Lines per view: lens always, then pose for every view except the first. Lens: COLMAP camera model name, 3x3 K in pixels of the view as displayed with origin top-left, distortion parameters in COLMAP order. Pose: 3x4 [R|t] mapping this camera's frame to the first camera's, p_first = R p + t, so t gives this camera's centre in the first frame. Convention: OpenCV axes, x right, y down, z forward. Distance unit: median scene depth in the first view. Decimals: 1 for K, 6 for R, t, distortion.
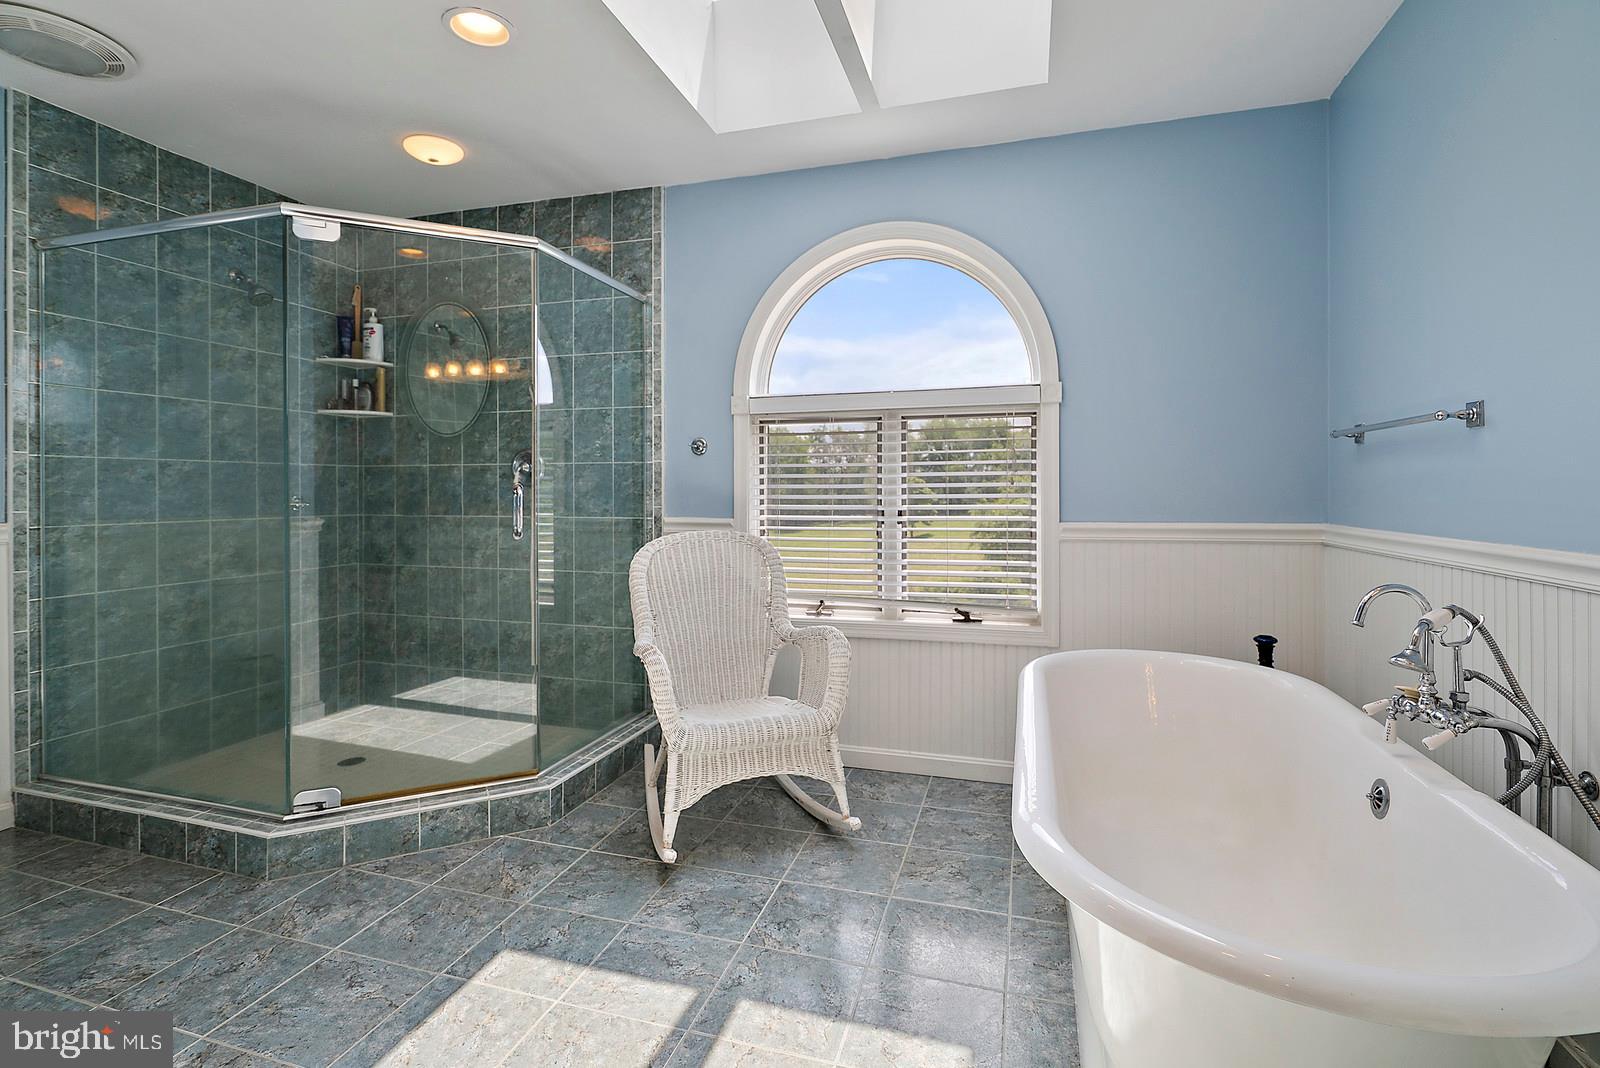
lens RADIAL K [[759.0, 0, 790.4], [0, 759.0, 490.7], [0, 0, 1]] dist [-0.008946, 0.004614]
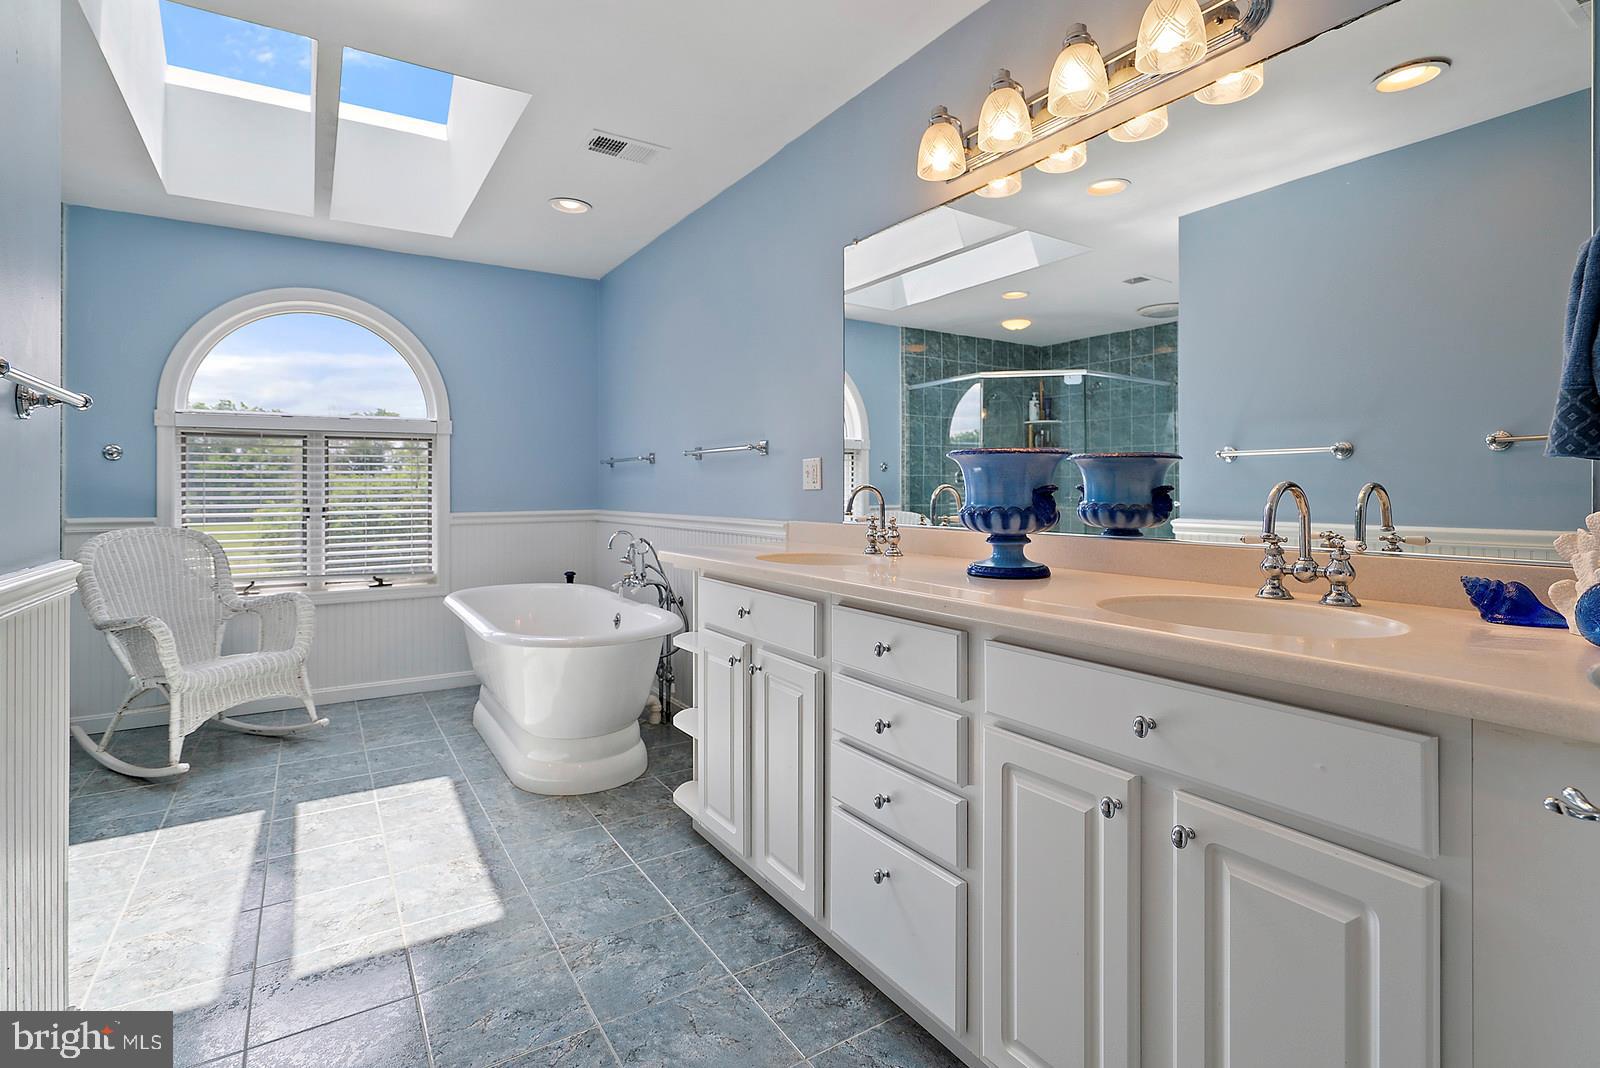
lens RADIAL K [[759.0, 0, 800.8], [0, 759.0, 489.4], [0, 0, 1]] dist [-0.008946, 0.004614]
pose [[0.637696, 0.000063, 0.770288, -0.357382], [0.002349, 0.999995, -0.002026, -0.000720], [-0.770285, 0.003101, 0.637692, -0.500055]]
